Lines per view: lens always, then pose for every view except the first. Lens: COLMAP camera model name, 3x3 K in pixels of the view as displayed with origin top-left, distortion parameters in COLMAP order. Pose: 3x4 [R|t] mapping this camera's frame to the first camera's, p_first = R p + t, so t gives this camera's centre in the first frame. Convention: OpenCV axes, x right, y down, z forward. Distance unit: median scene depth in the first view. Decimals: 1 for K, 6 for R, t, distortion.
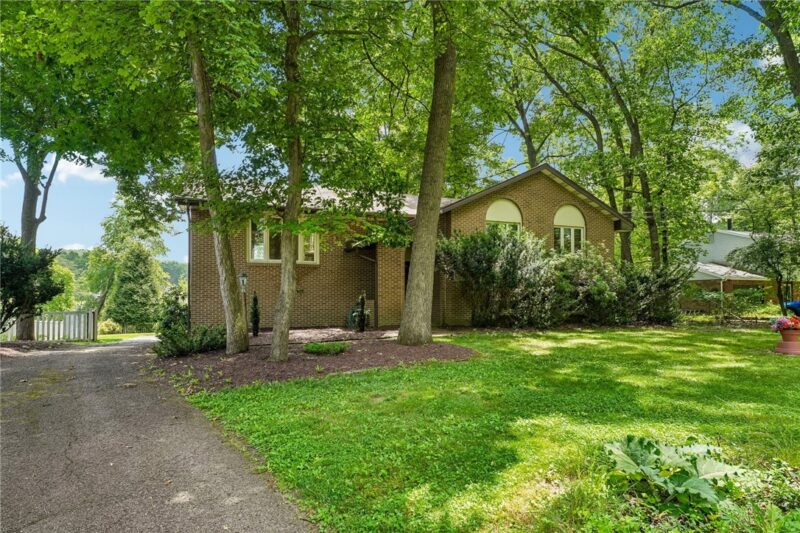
lens RADIAL K [[458.0, 0, 400.4], [0, 458.0, 266.6], [0, 0, 1]] dist [0.004678, 0.000374]
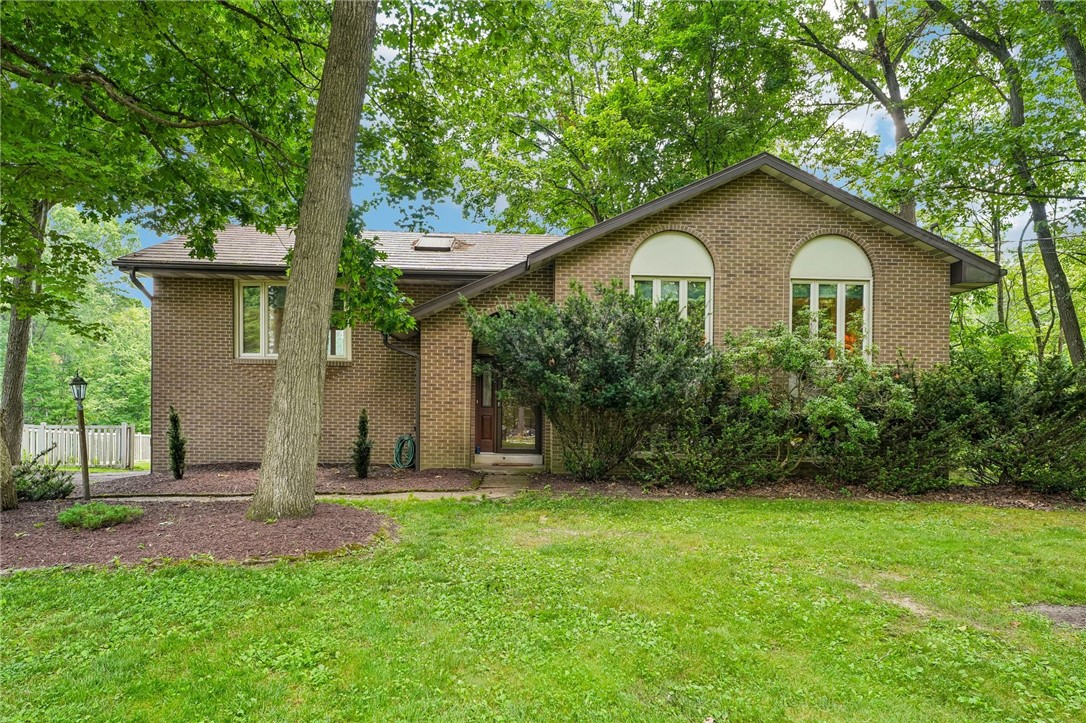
lens RADIAL K [[670.6, 0, 542.8], [0, 670.6, 365.0], [0, 0, 1]] dist [-0.005384, -0.000459]
pose [[0.938697, -0.004987, -0.344707, 0.344663], [0.004937, 0.999987, -0.001021, 0.001481], [0.344707, -0.000744, 0.938710, 0.244261]]
